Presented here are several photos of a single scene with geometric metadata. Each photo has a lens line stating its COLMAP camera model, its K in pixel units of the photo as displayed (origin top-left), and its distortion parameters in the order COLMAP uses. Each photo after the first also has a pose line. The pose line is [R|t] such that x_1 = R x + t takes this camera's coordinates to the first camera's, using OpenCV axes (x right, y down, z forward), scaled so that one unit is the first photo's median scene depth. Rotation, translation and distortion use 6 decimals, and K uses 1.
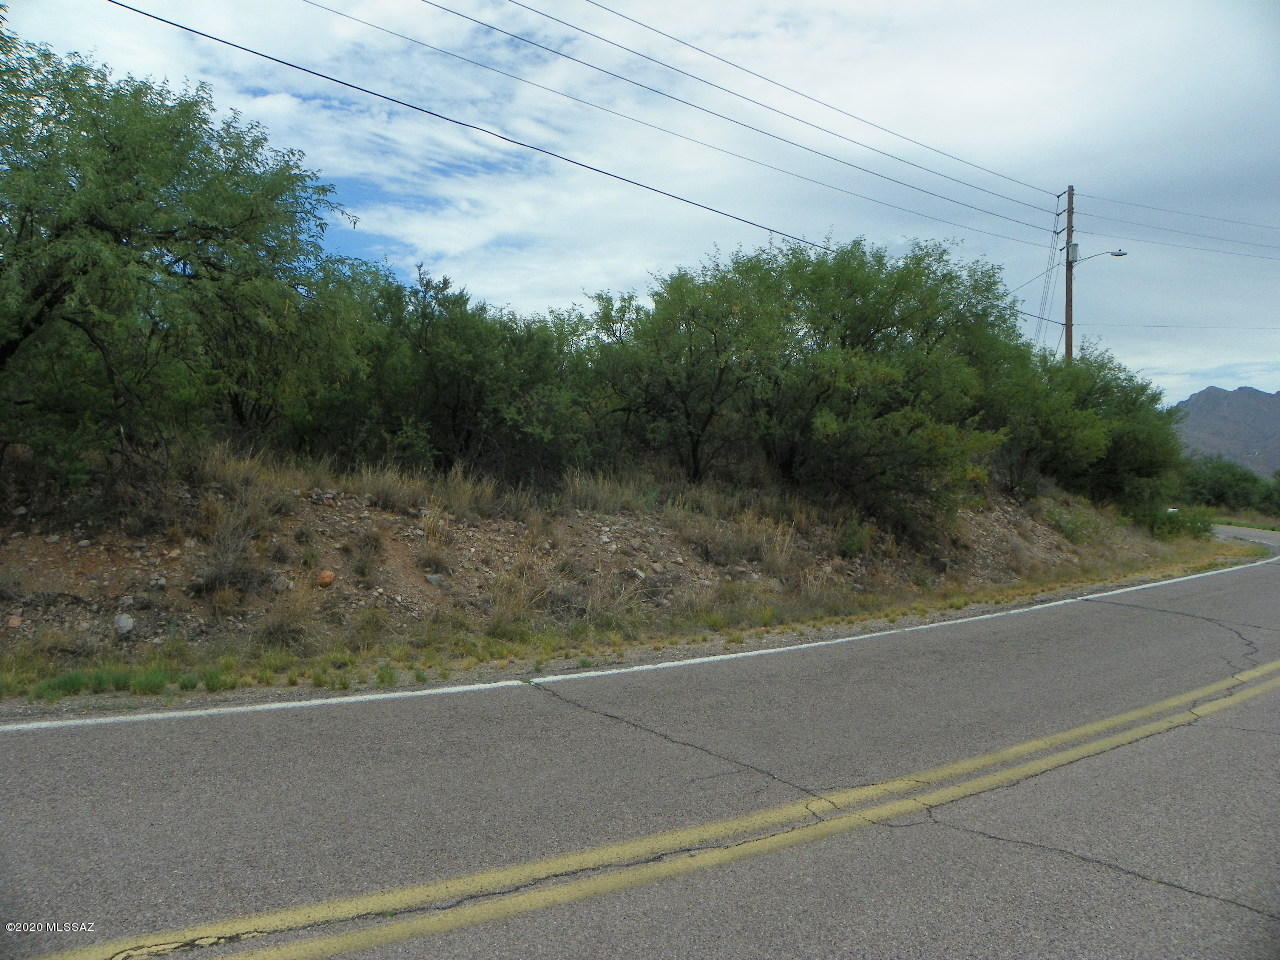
lens RADIAL K [[985.3, 0, 635.8], [0, 985.3, 478.1], [0, 0, 1]] dist [-0.151512, 0.100265]
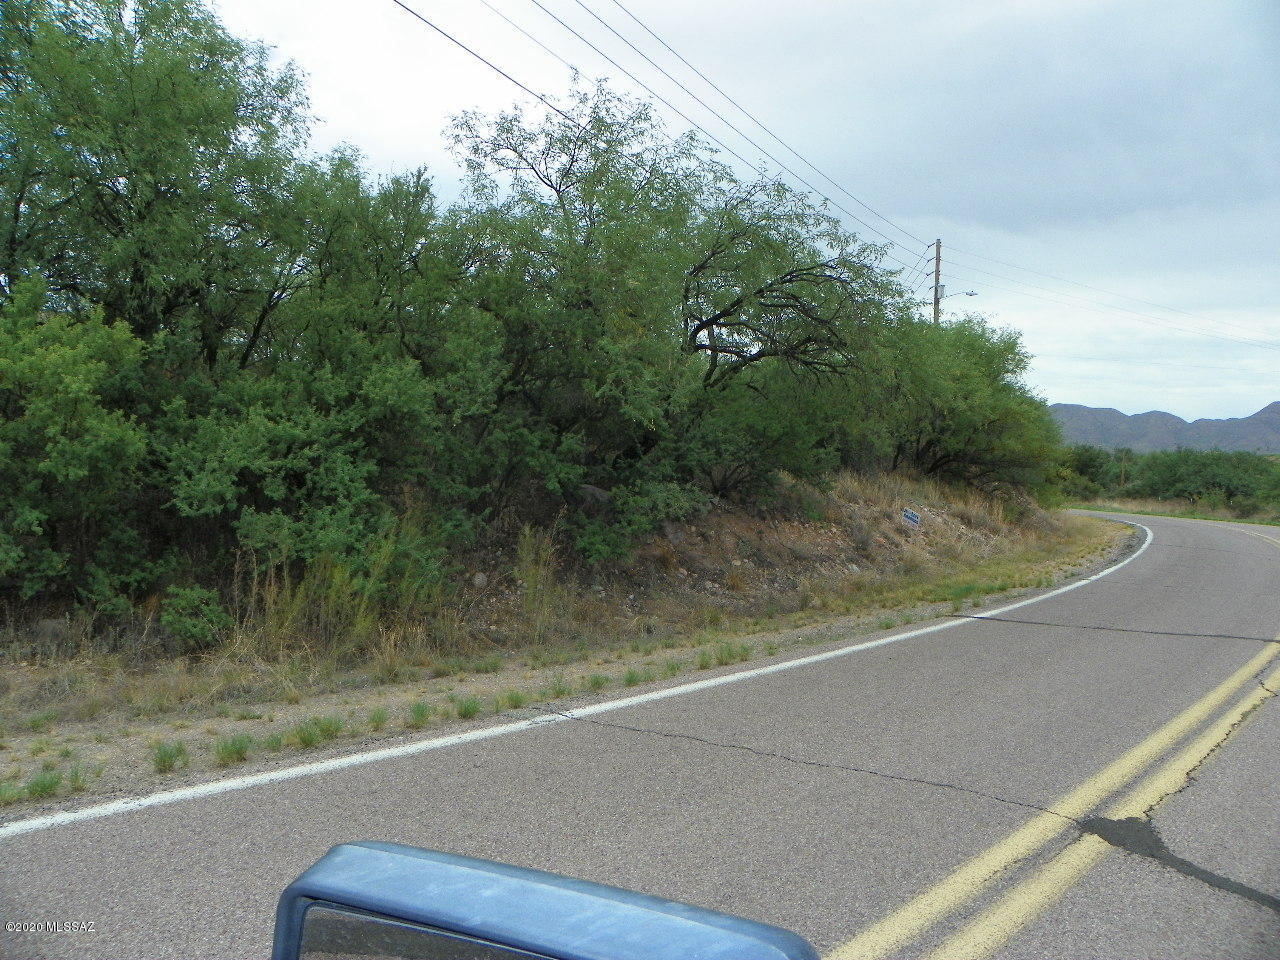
lens RADIAL K [[971.3, 0, 641.3], [0, 971.3, 531.7], [0, 0, 1]] dist [-0.141132, 0.094310]
pose [[0.954309, -0.030643, 0.297245, -1.160778], [0.007486, 0.996868, 0.078733, -0.051228], [-0.298727, -0.072911, 0.951549, -0.495416]]
